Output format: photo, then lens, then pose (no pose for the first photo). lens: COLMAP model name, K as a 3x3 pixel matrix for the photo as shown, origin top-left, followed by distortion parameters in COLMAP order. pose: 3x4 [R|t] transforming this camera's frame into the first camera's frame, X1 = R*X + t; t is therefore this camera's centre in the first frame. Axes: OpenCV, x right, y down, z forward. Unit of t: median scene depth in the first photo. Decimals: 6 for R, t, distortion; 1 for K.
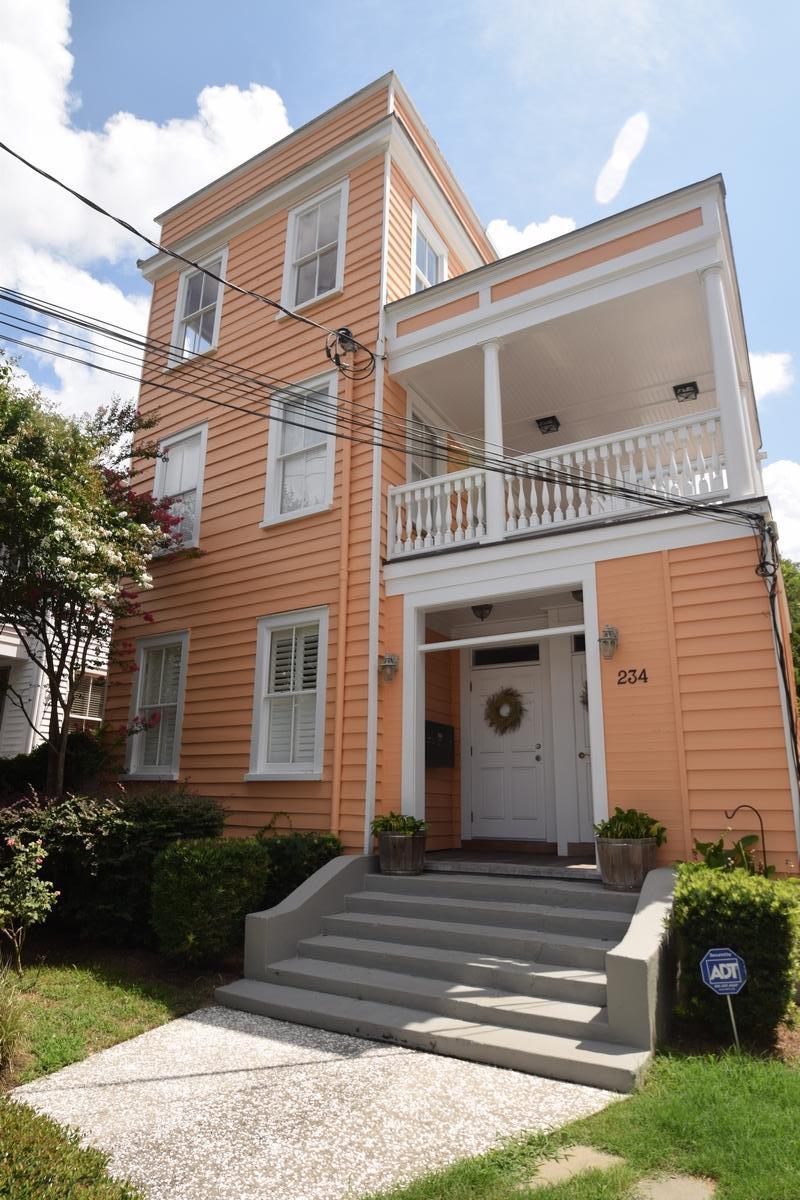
lens RADIAL K [[758.4, 0, 399.6], [0, 758.4, 612.9], [0, 0, 1]] dist [-0.020898, -0.000642]
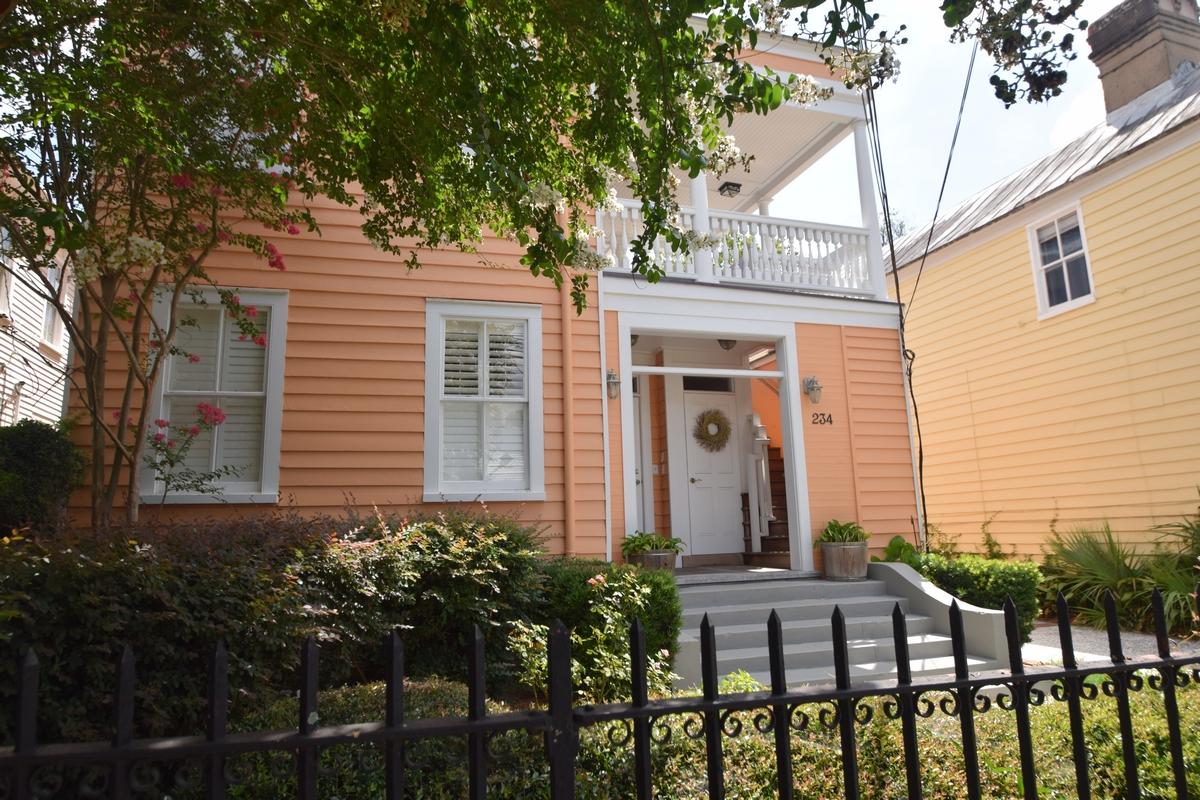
lens RADIAL K [[758.4, 0, 600.0], [0, 758.4, 400.0], [0, 0, 1]] dist [-0.020898, -0.000642]
pose [[0.640939, 0.108850, 0.759835, -0.777176], [-0.152942, 0.988156, -0.012547, 0.109080], [-0.752201, -0.108168, 0.649995, 0.399193]]
